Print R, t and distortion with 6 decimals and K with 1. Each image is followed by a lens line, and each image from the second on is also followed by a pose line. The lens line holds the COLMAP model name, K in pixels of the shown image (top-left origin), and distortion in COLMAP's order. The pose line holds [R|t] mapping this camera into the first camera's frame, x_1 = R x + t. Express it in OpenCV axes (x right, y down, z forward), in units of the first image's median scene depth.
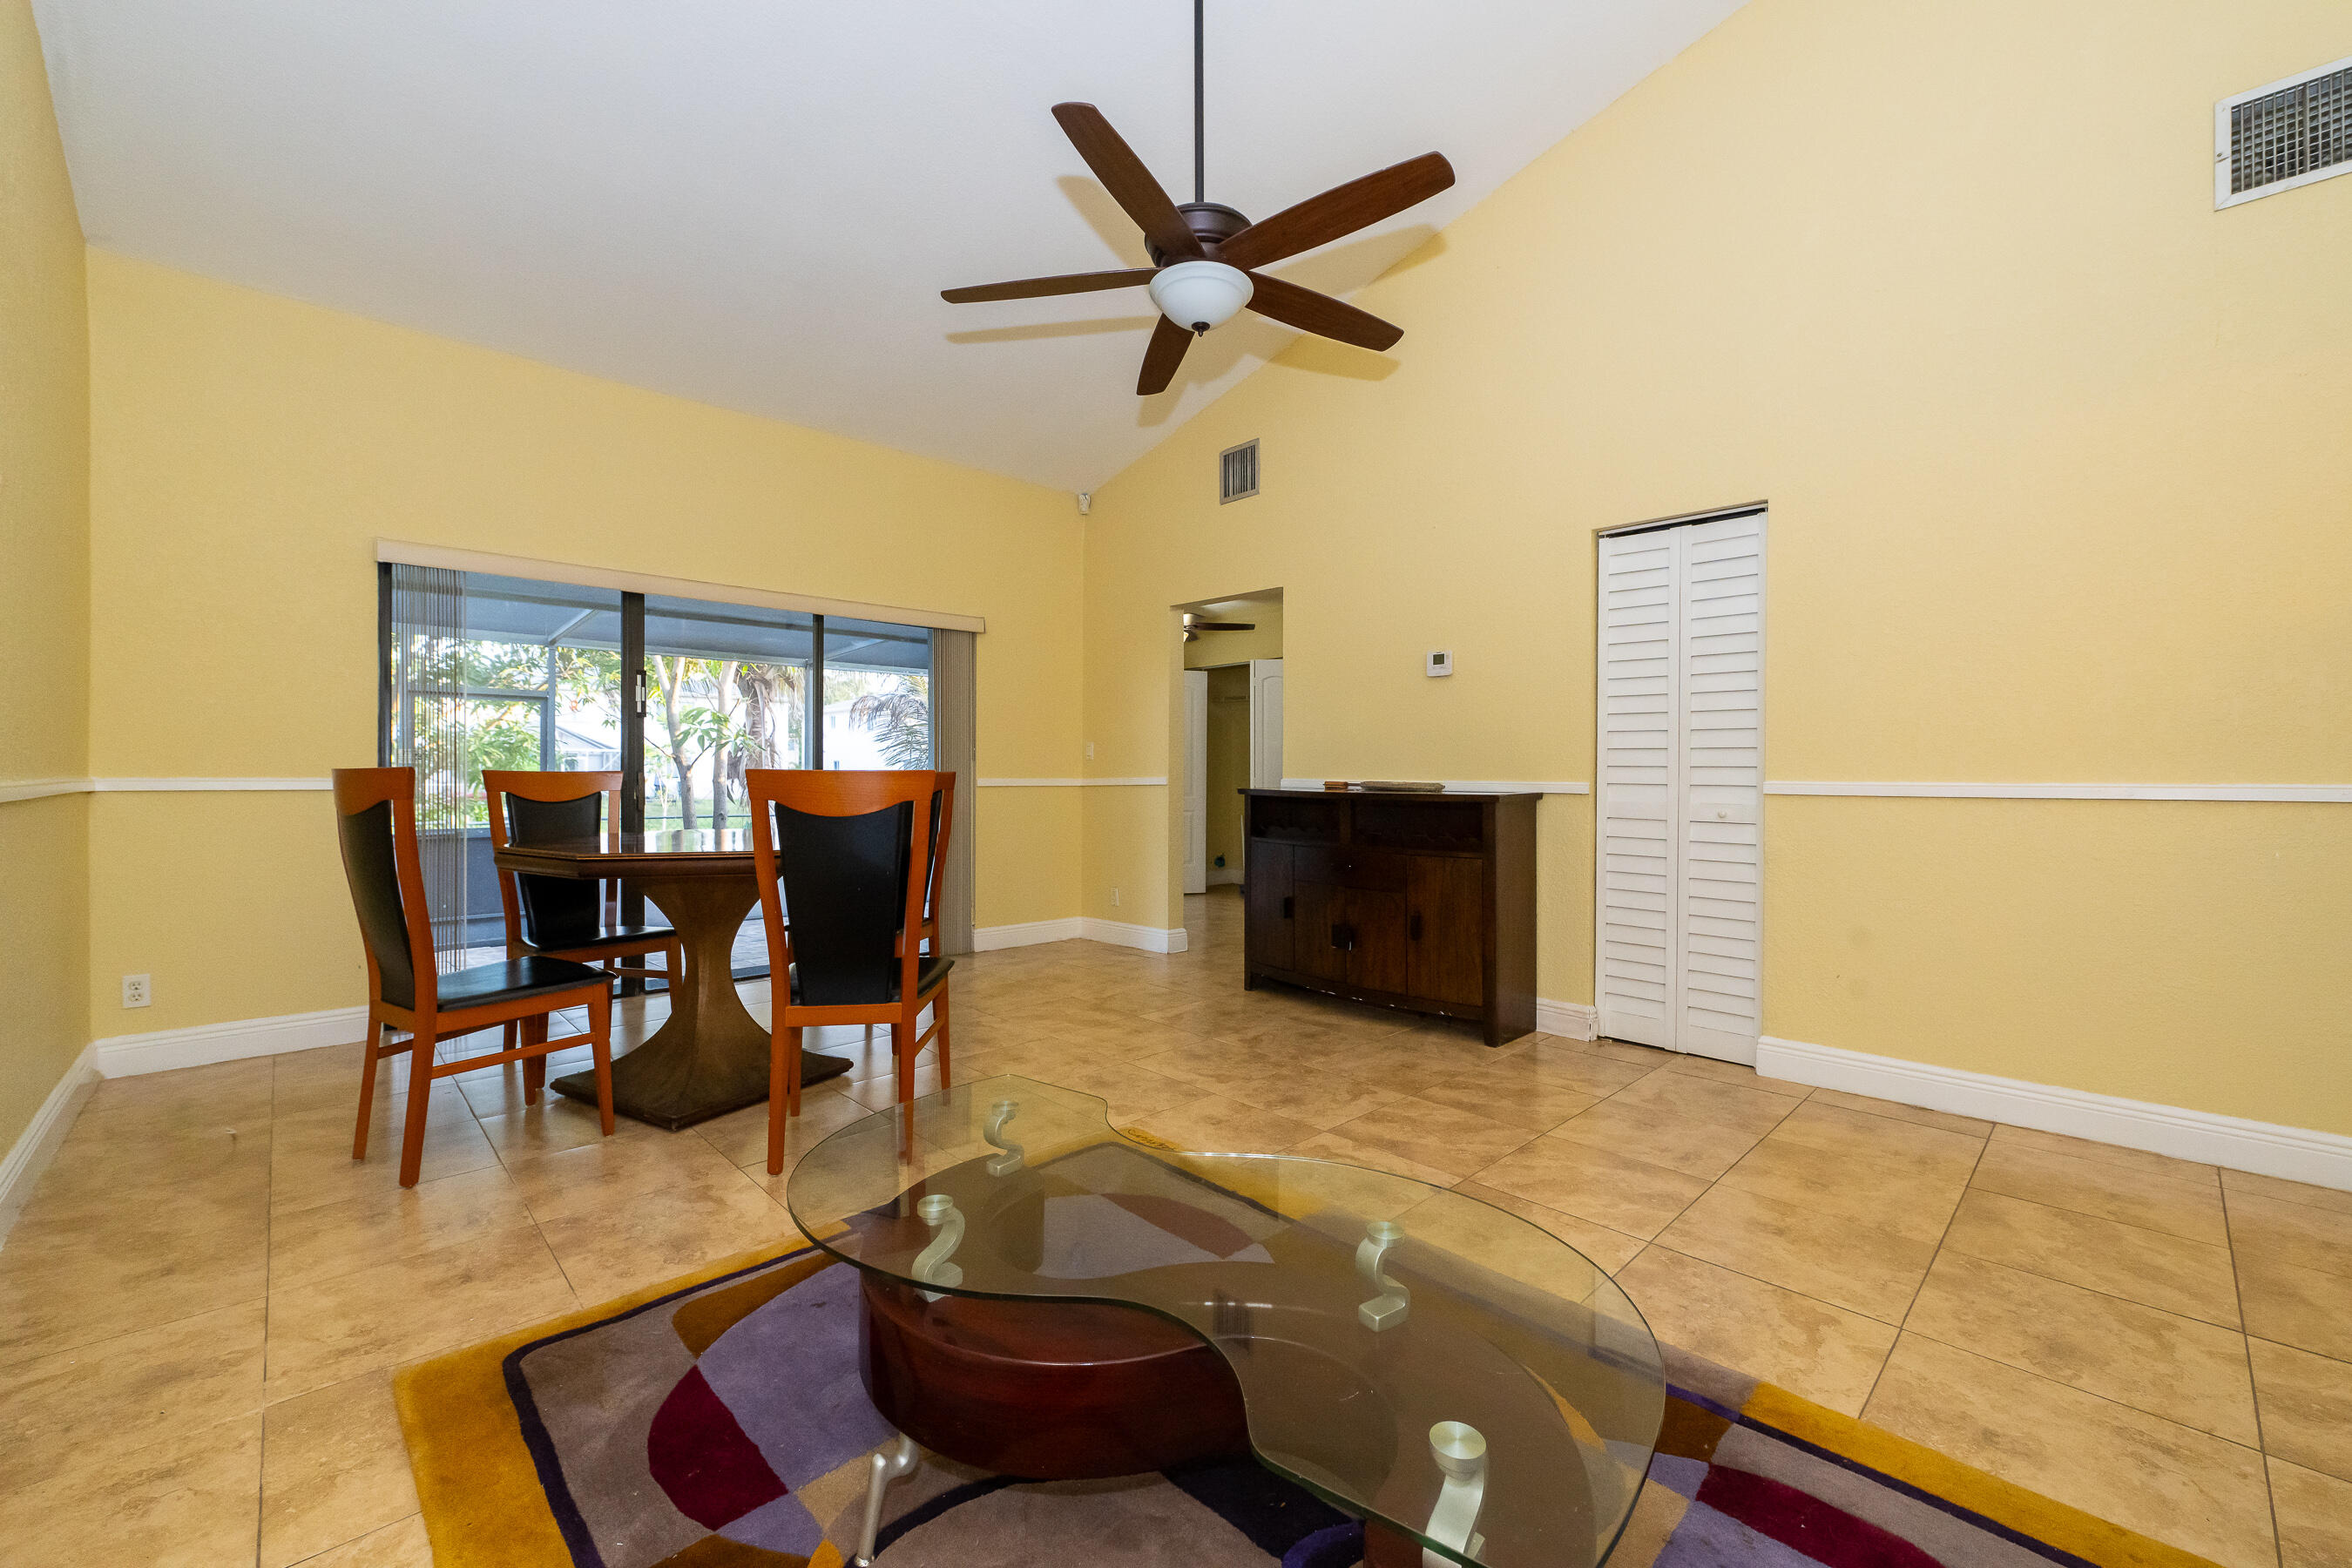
lens RADIAL K [[939.2, 0, 1176.8], [0, 939.2, 775.7], [0, 0, 1]] dist [0.000118, -0.000257]
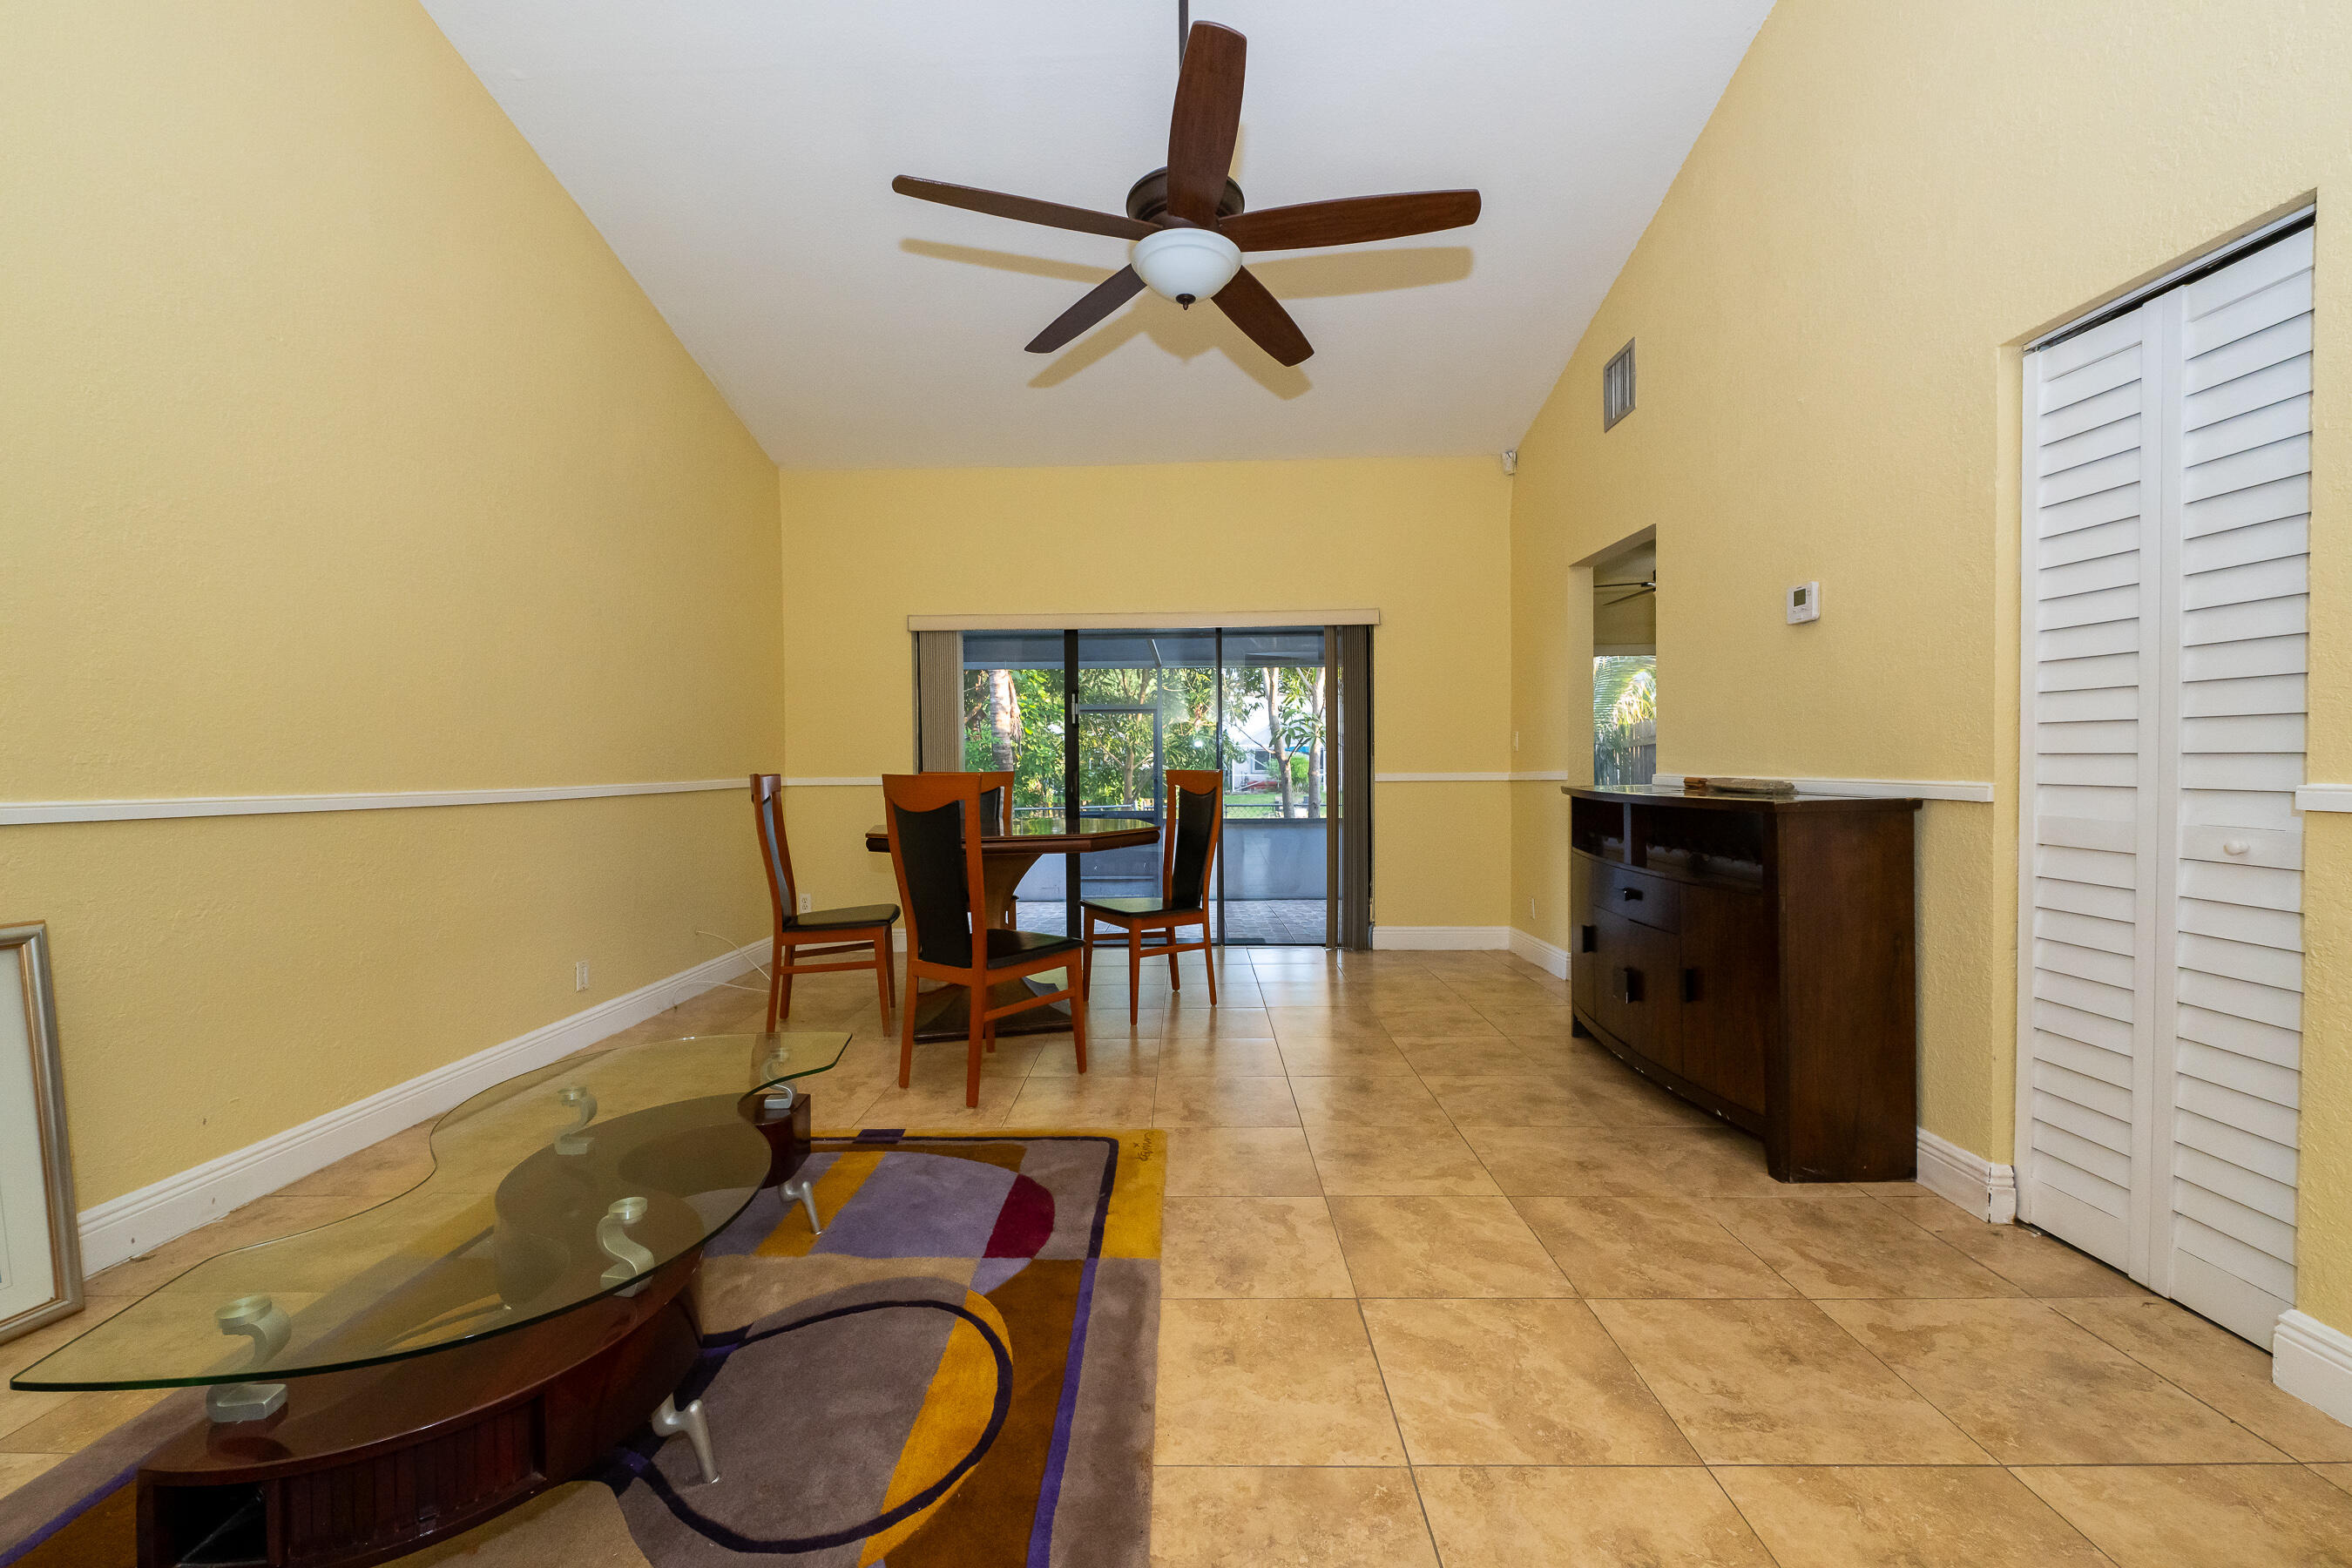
lens RADIAL K [[939.2, 0, 1178.2], [0, 939.2, 781.5], [0, 0, 1]] dist [0.000118, -0.000257]
pose [[0.718021, 0.002815, -0.696016, 0.509645], [0.009919, 0.999849, 0.014276, -0.007444], [0.695951, -0.017154, 0.717884, 0.238780]]
